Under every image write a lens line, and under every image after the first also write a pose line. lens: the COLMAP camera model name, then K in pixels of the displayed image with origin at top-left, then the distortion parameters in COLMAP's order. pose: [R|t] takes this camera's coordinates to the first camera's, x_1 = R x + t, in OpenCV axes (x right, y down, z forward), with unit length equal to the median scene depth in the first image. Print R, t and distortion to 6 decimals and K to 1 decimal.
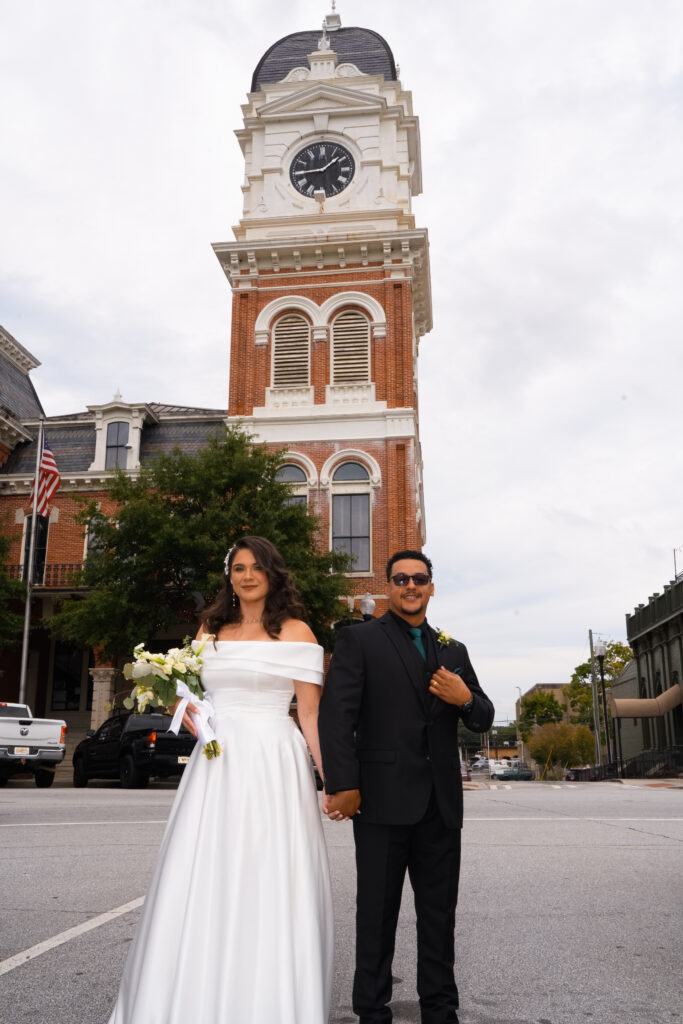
lens RADIAL K [[918.4, 0, 341.5], [0, 918.4, 512.0], [0, 0, 1]] dist [0.000530, 0.003783]
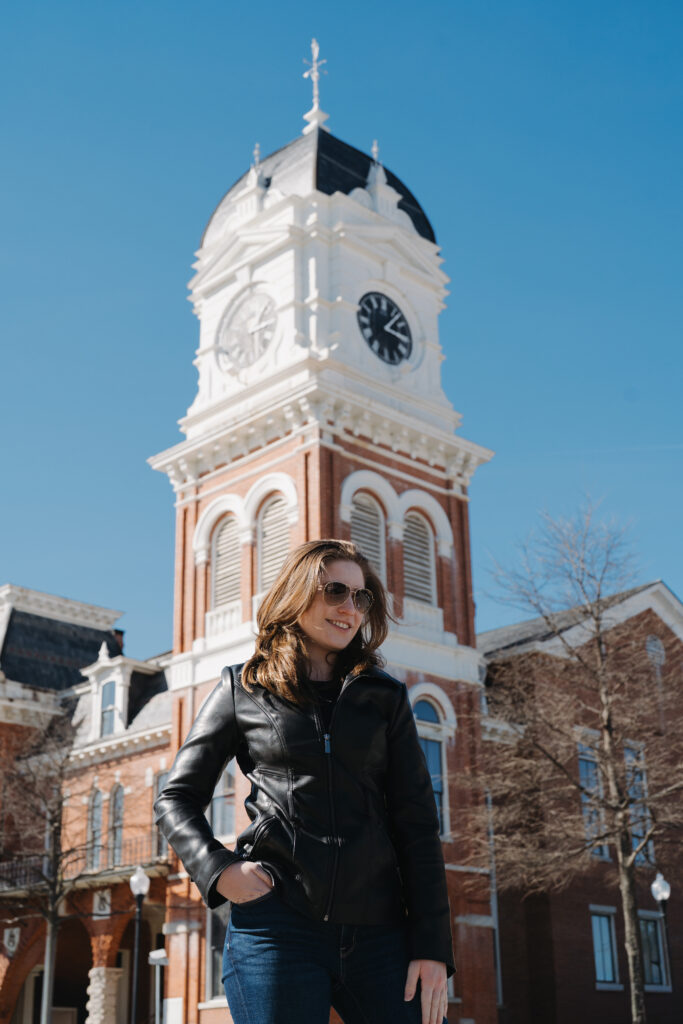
lens RADIAL K [[1404.1, 0, 341.5], [0, 1404.1, 512.0], [0, 0, 1]] dist [-0.018902, 0.072916]
pose [[0.622854, 0.287519, 0.727589, -0.925878], [-0.182260, 0.957756, -0.222450, 0.069608], [-0.760812, 0.005943, 0.648946, 0.228478]]
